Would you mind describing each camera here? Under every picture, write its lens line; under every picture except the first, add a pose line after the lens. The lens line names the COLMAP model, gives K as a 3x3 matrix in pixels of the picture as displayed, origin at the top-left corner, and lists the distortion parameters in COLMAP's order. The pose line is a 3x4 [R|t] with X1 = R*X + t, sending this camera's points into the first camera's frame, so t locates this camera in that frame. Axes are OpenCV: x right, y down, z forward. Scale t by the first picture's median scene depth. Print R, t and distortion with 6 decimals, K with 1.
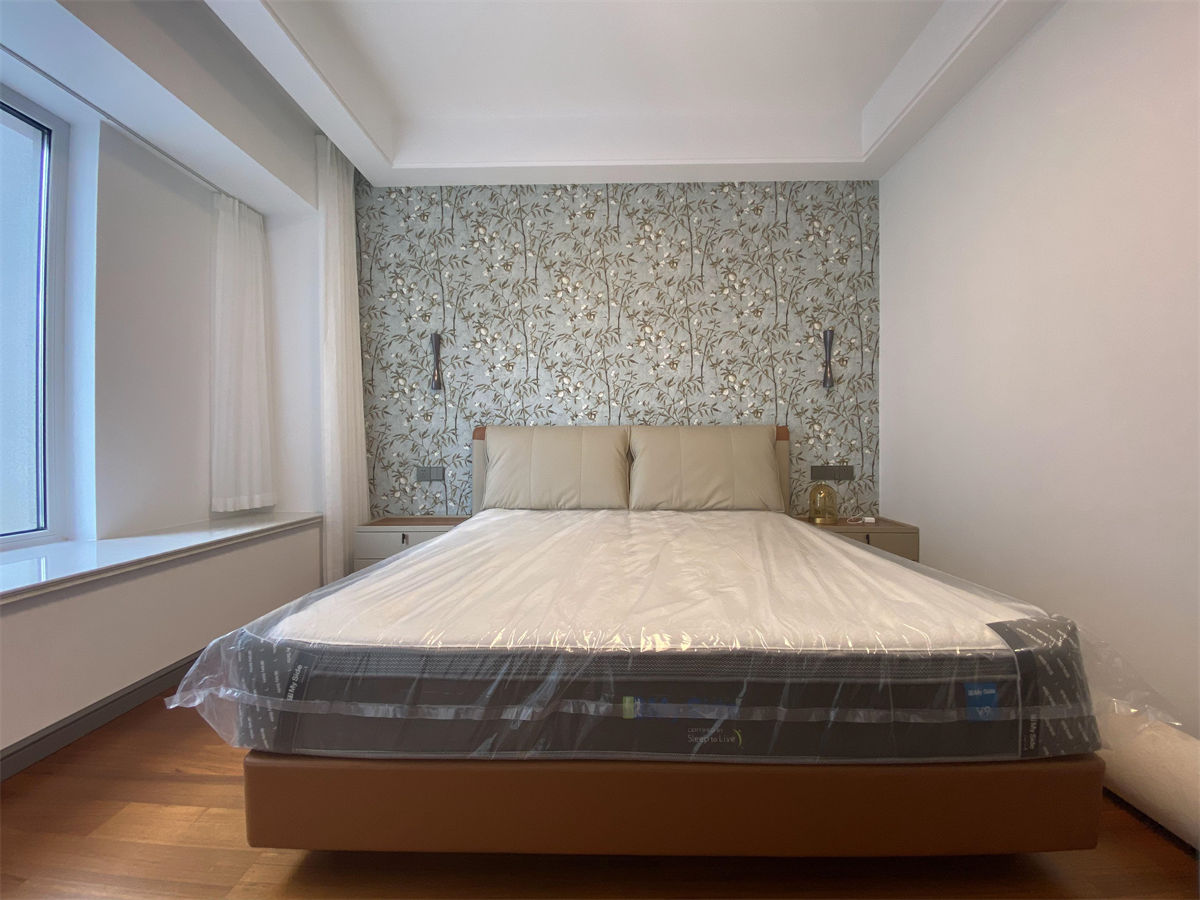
lens RADIAL K [[486.0, 0, 571.0], [0, 486.0, 450.6], [0, 0, 1]] dist [0.008379, -0.007130]
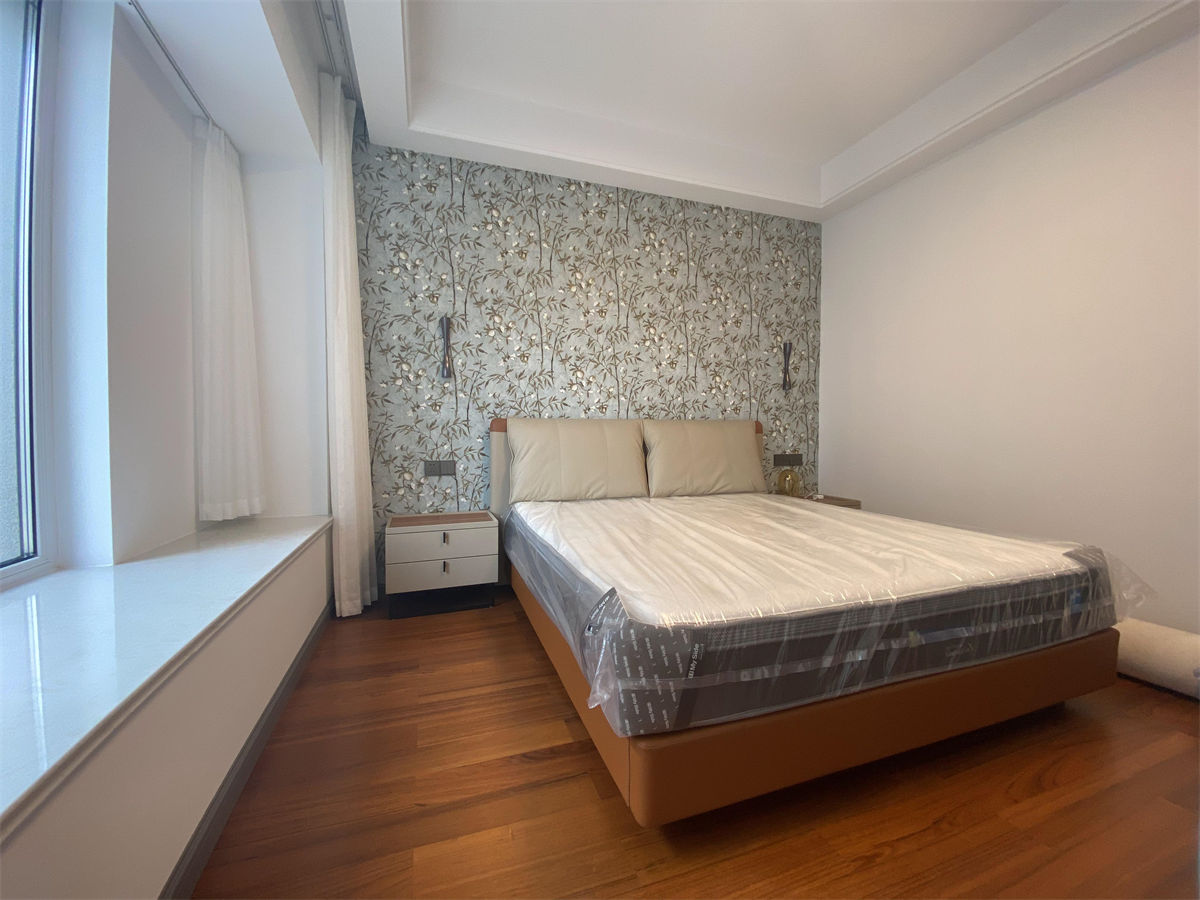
lens RADIAL K [[486.0, 0, 605.9], [0, 486.0, 450.5], [0, 0, 1]] dist [0.008379, -0.007130]
pose [[0.936140, -0.009664, 0.351493, -0.322282], [0.003707, 0.999838, 0.017616, -0.001535], [-0.351607, -0.015188, 0.936025, 0.021499]]
